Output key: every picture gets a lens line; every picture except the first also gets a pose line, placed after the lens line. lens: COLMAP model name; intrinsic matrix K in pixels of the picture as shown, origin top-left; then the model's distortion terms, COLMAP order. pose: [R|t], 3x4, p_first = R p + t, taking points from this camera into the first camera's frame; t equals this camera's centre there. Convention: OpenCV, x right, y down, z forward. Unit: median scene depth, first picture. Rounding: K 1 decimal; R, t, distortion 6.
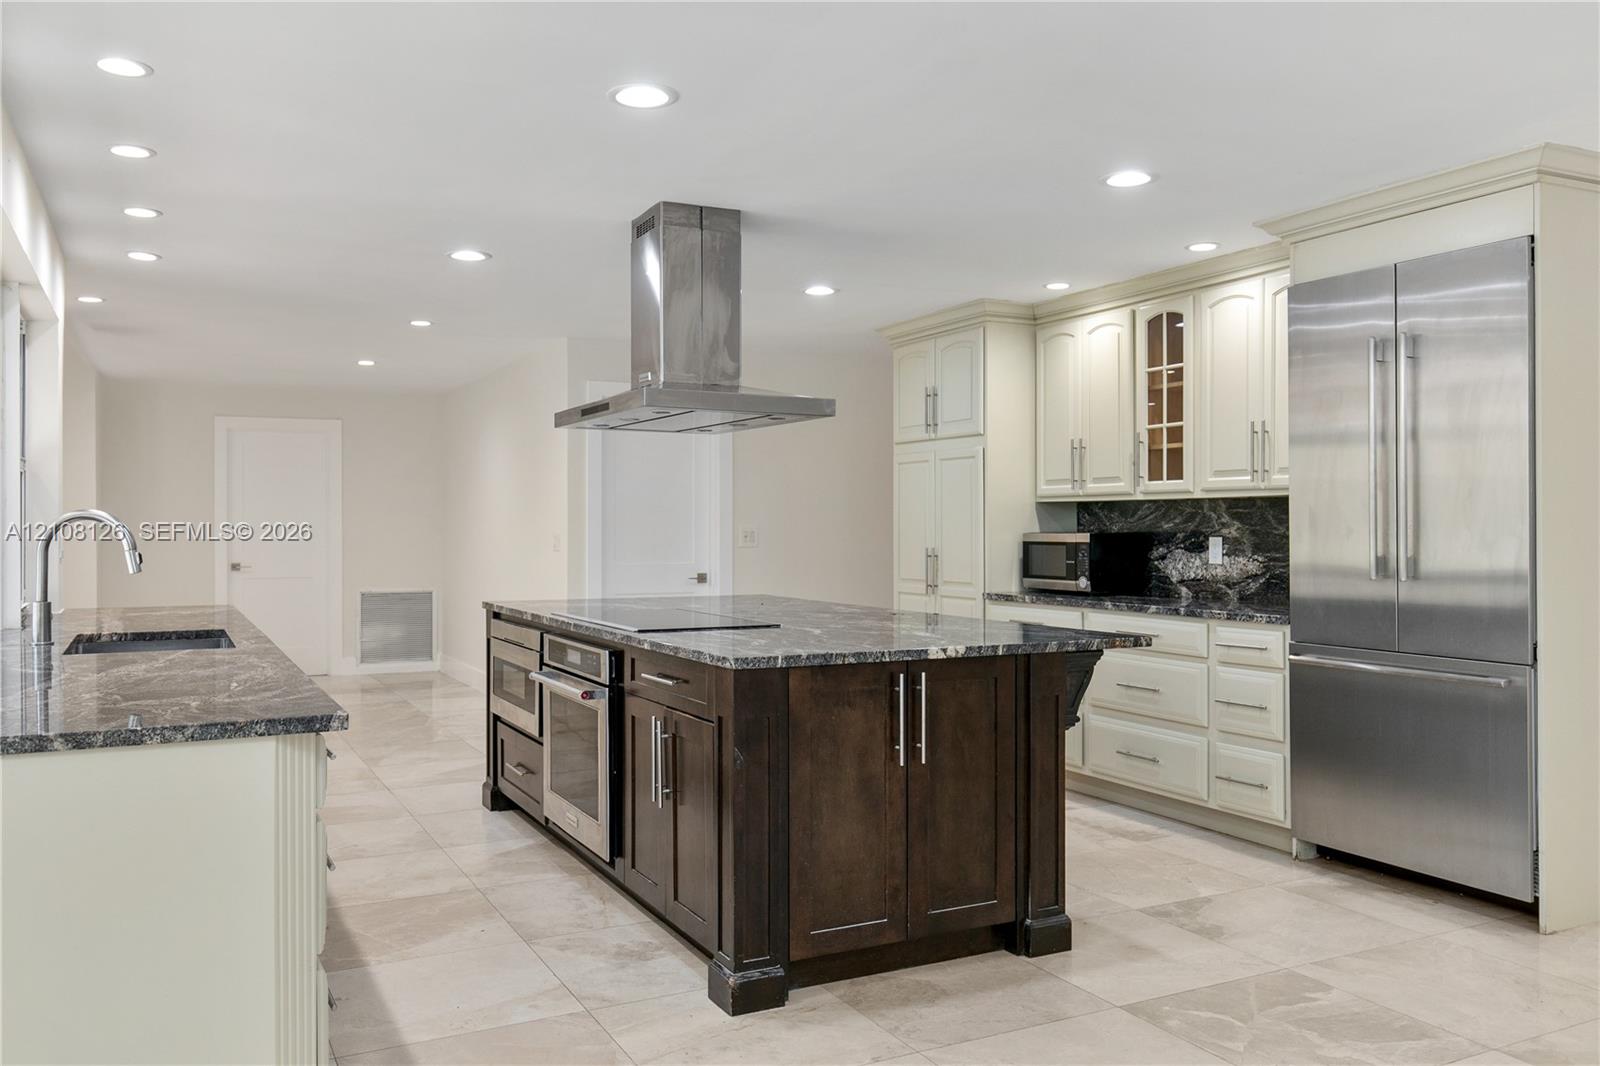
lens RADIAL K [[1247.6, 0, 798.3], [0, 1247.6, 534.2], [0, 0, 1]] dist [0.005777, -0.003041]
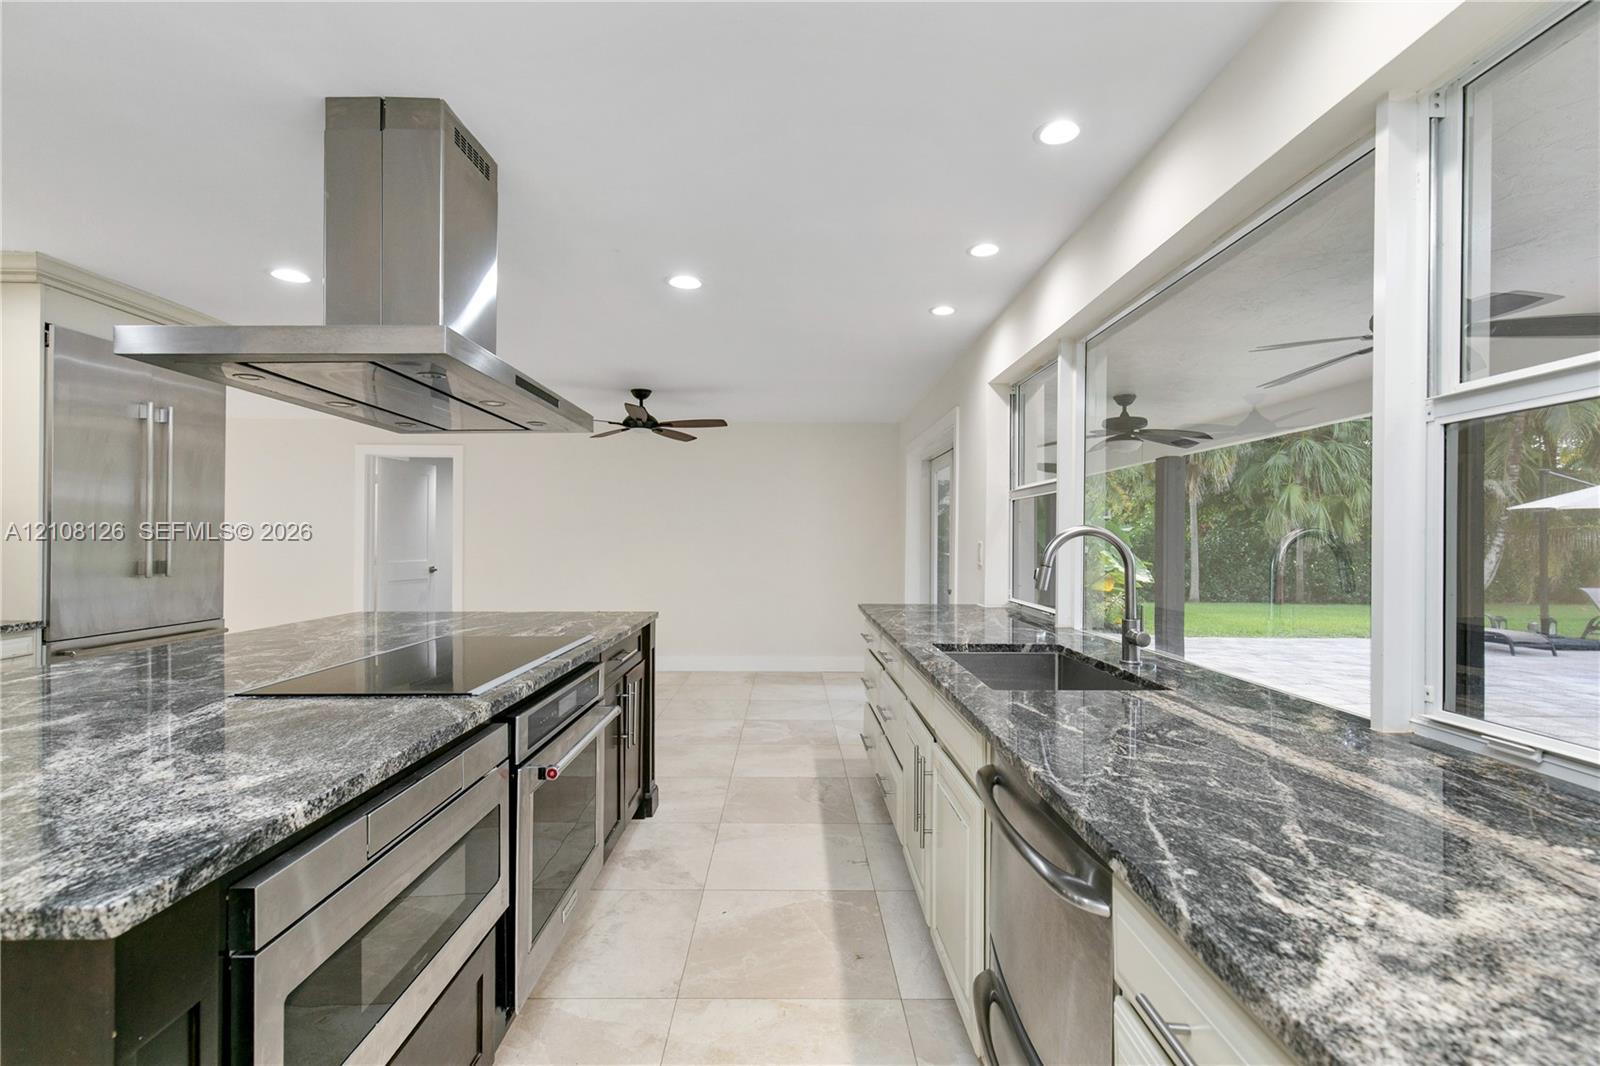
lens RADIAL K [[726.8, 0, 788.9], [0, 726.8, 536.4], [0, 0, 1]] dist [0.010900, -0.001465]
pose [[-0.888994, -0.004504, 0.457898, -0.567847], [-0.002884, 0.999987, 0.004236, -0.014358], [-0.457911, 0.002445, -0.888995, 1.474138]]
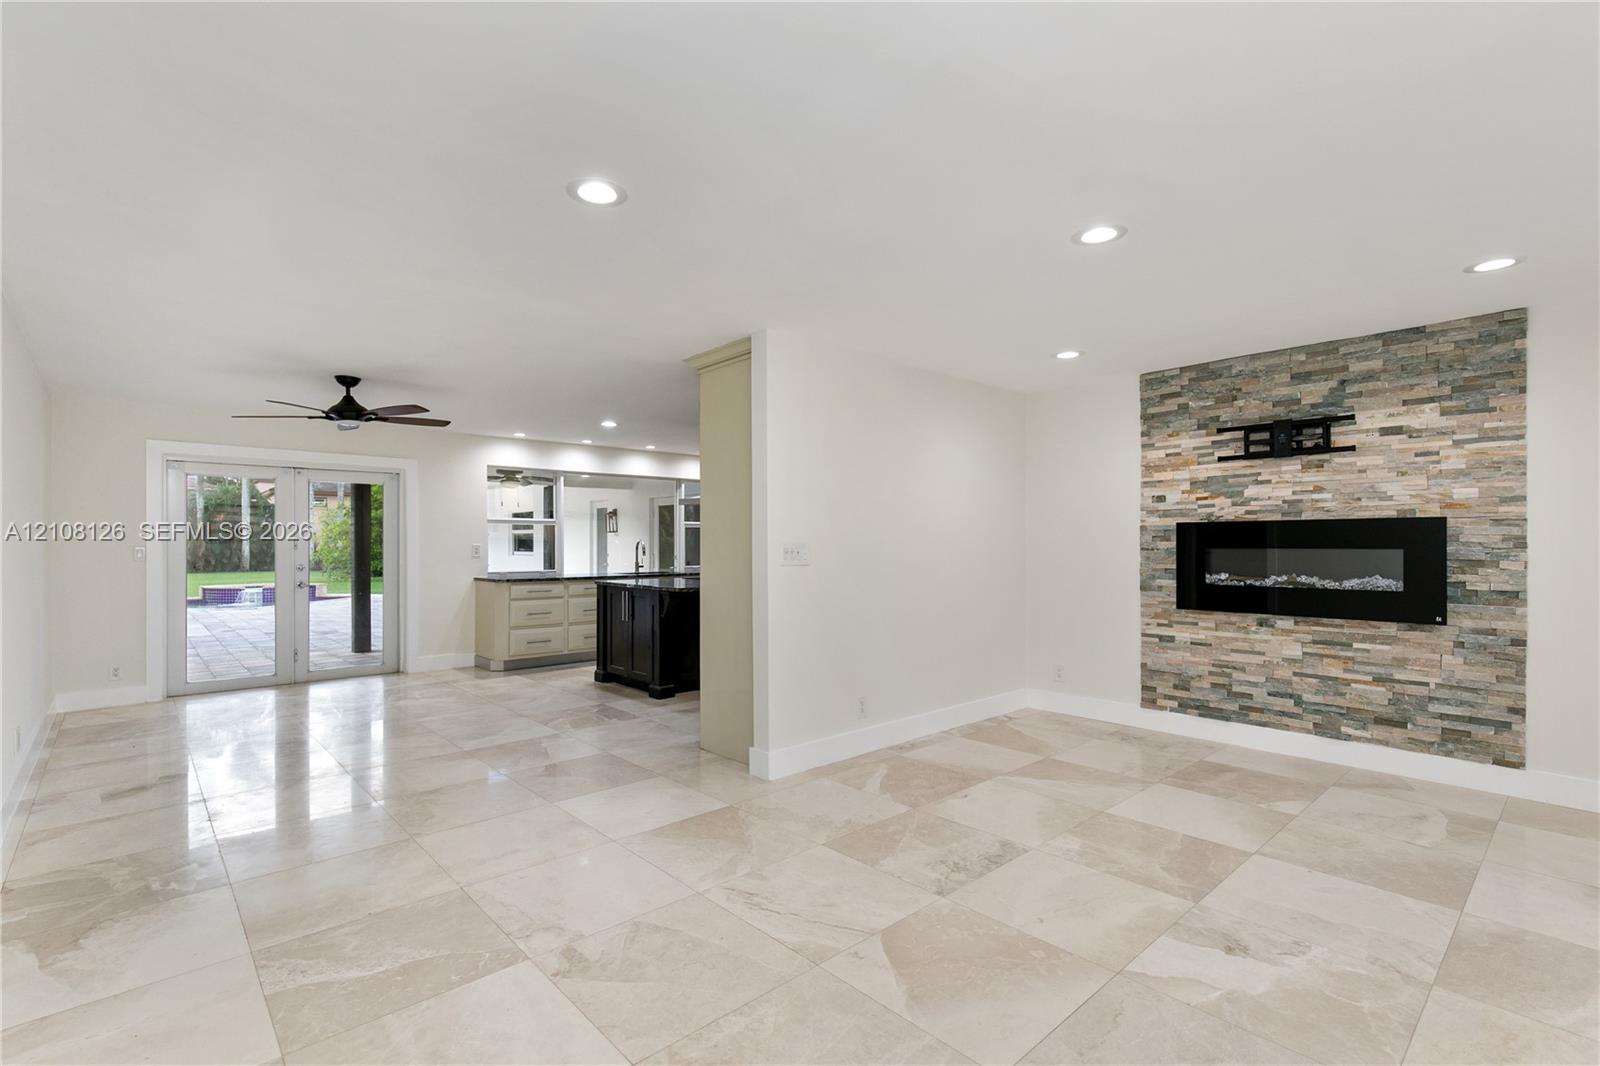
lens RADIAL K [[726.8, 0, 797.4], [0, 726.8, 541.1], [0, 0, 1]] dist [0.010900, -0.001465]
pose [[0.267136, -0.001746, -0.963657, 1.661076], [-0.003692, 0.999989, -0.002835, -0.008809], [0.963652, 0.004315, 0.267127, 0.786870]]
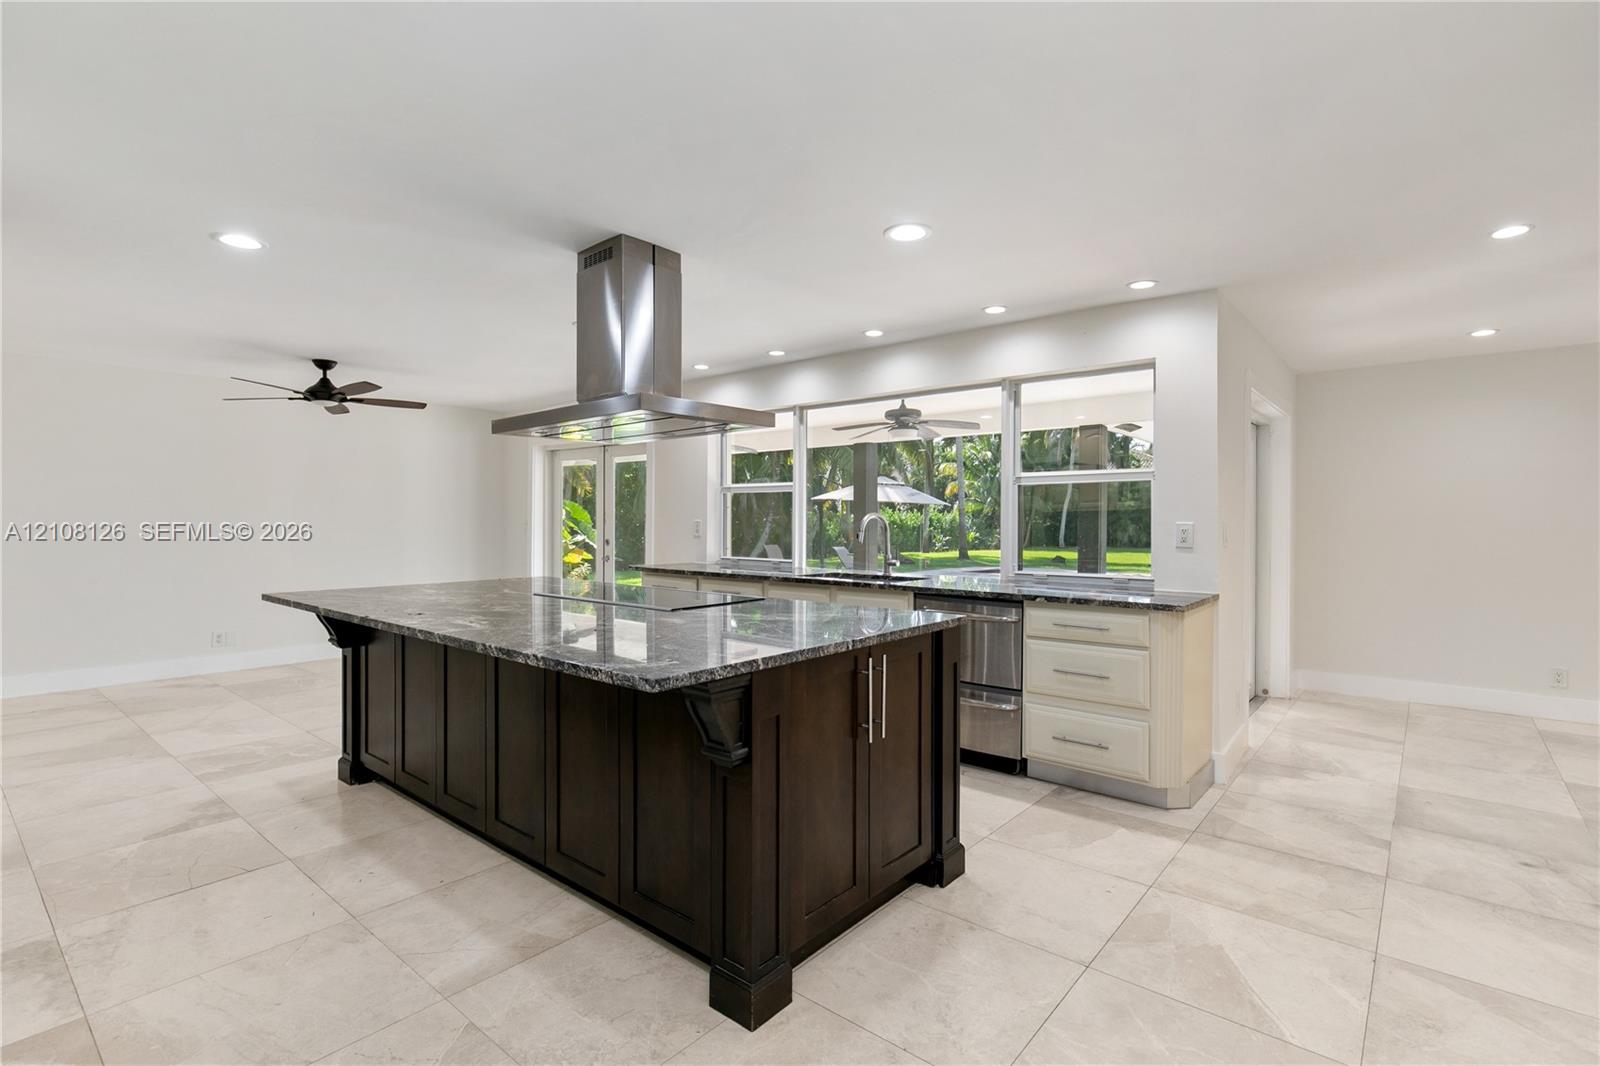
lens RADIAL K [[765.0, 0, 801.0], [0, 765.0, 524.3], [0, 0, 1]] dist [0.009432, -0.002596]
pose [[-0.923243, -0.001380, -0.384215, 0.043248], [-0.005332, 0.999943, 0.009222, -0.009706], [0.384181, 0.010563, -0.923198, 1.956048]]
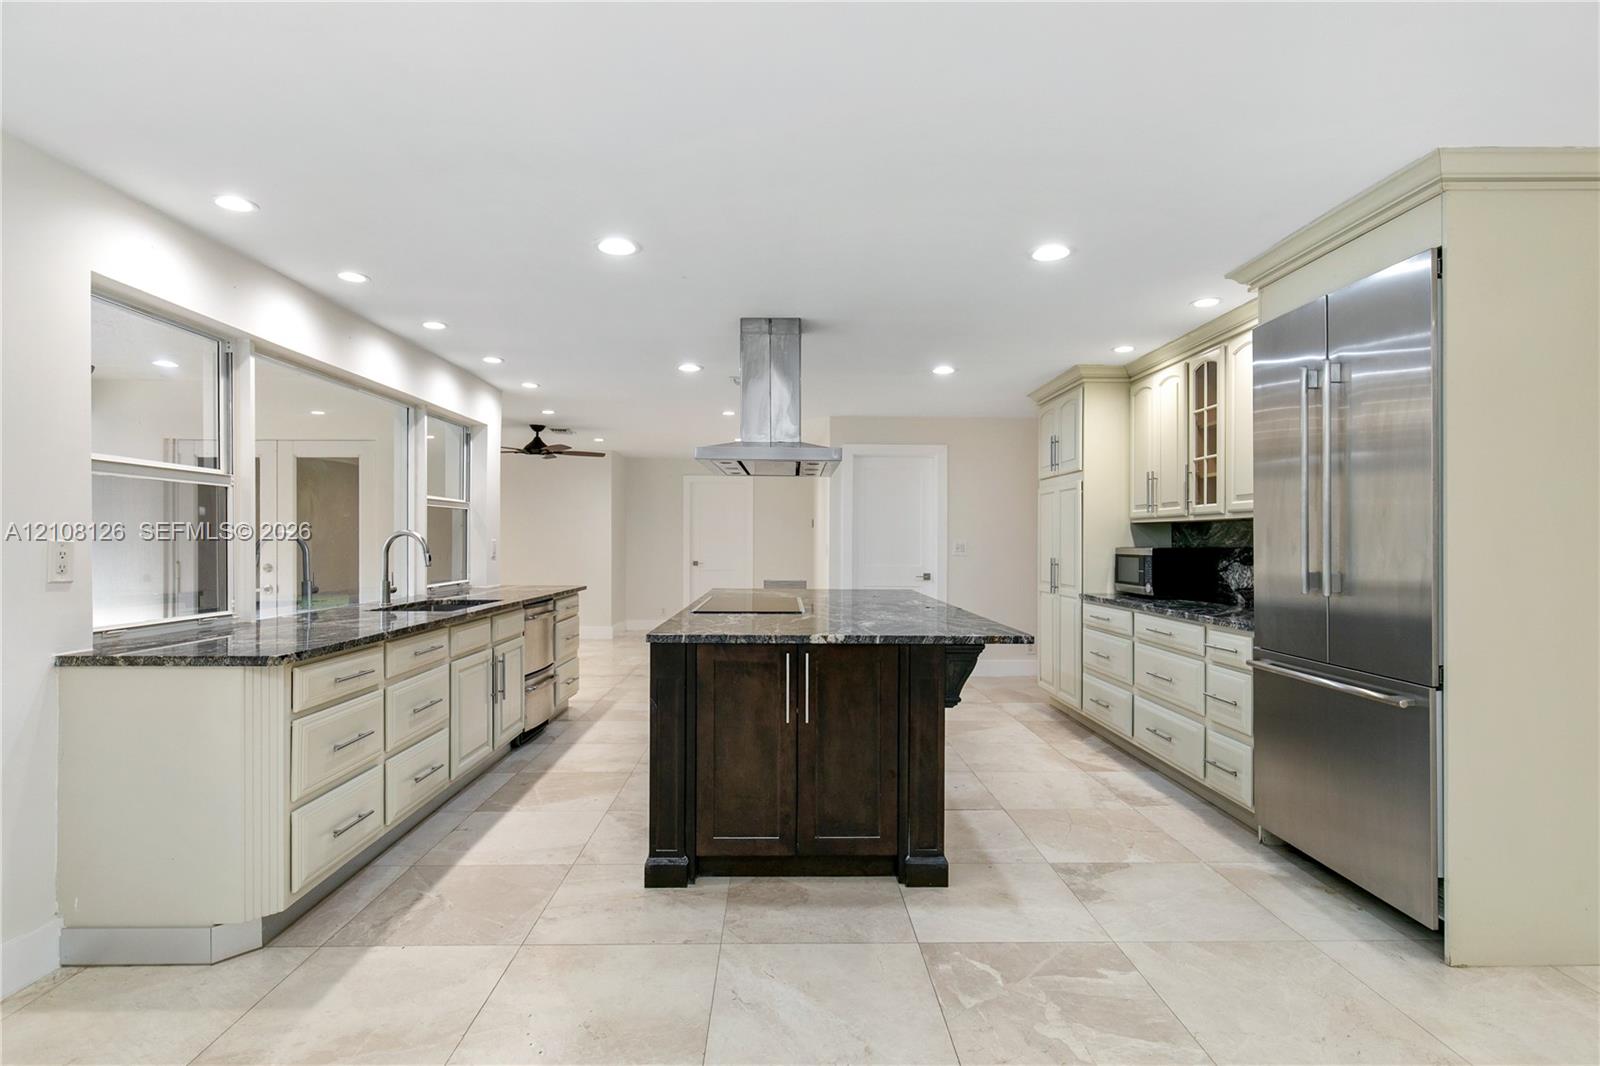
lens RADIAL K [[797.1, 0, 793.0], [0, 797.1, 544.7], [0, 0, 1]] dist [0.001185, -0.000753]
pose [[0.896942, 0.006575, -0.442099, 0.387976], [-0.006999, 0.999975, 0.000671, -0.003005], [0.442092, 0.002493, 0.896966, 0.207131]]
